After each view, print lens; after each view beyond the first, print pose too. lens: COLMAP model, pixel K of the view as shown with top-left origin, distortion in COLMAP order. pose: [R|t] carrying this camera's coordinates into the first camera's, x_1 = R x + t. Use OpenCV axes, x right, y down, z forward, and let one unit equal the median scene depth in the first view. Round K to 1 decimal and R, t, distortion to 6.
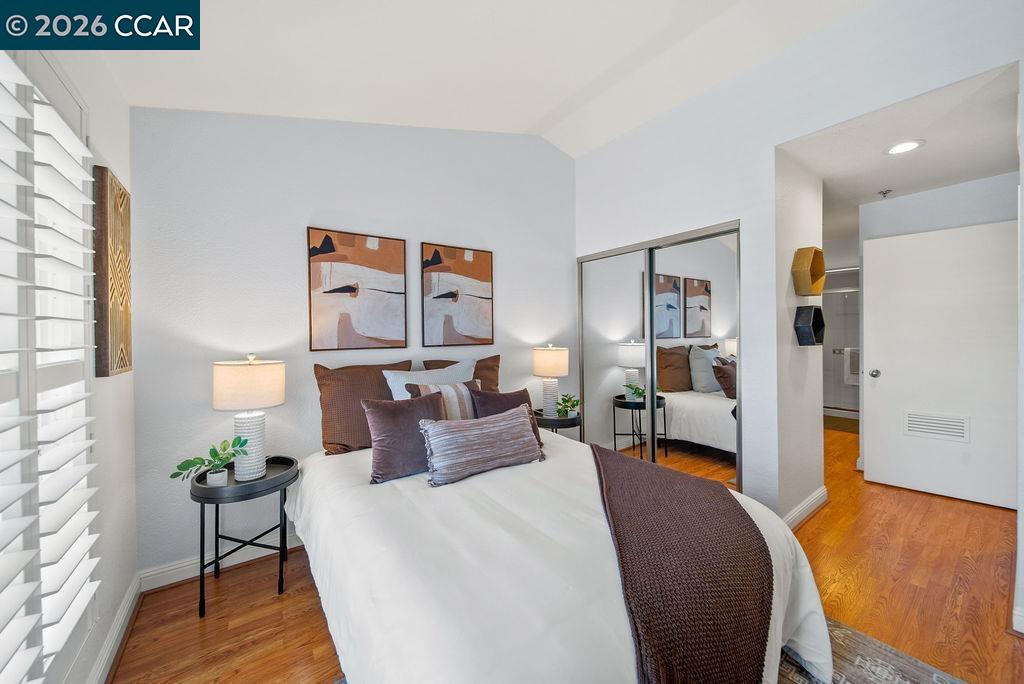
lens RADIAL K [[376.0, 0, 509.6], [0, 376.0, 334.5], [0, 0, 1]] dist [-0.000436, -0.000157]
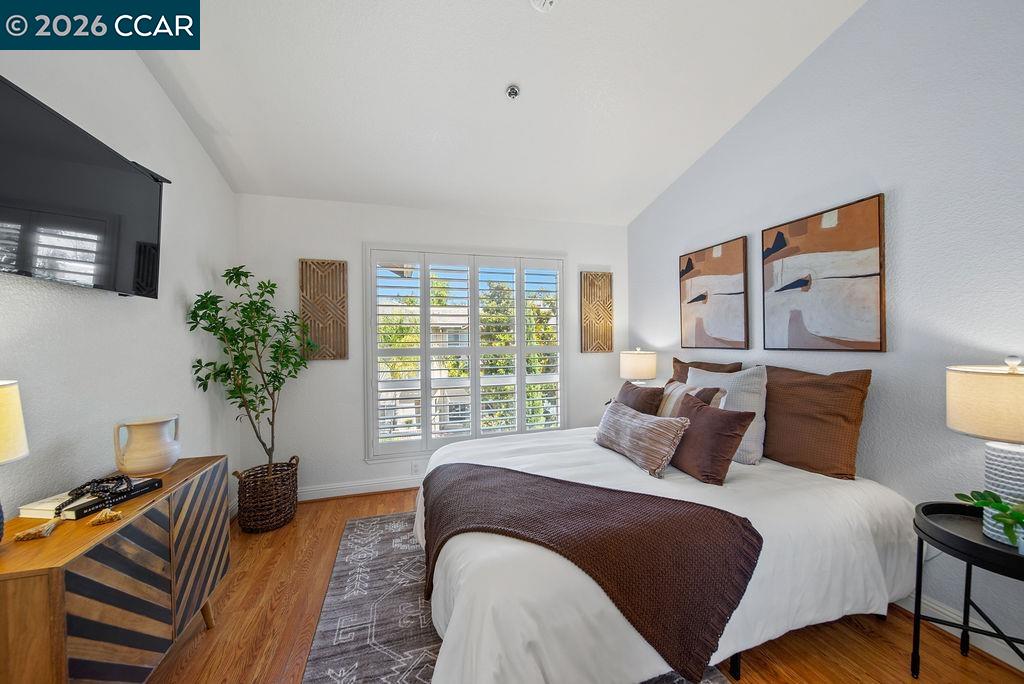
lens RADIAL K [[376.0, 0, 509.6], [0, 376.0, 334.5], [0, 0, 1]] dist [-0.000436, -0.000157]
pose [[-0.334359, 0.001810, -0.942444, 0.792271], [0.011770, 0.999928, -0.002256, -0.007000], [0.942372, -0.011847, -0.334356, 0.732375]]
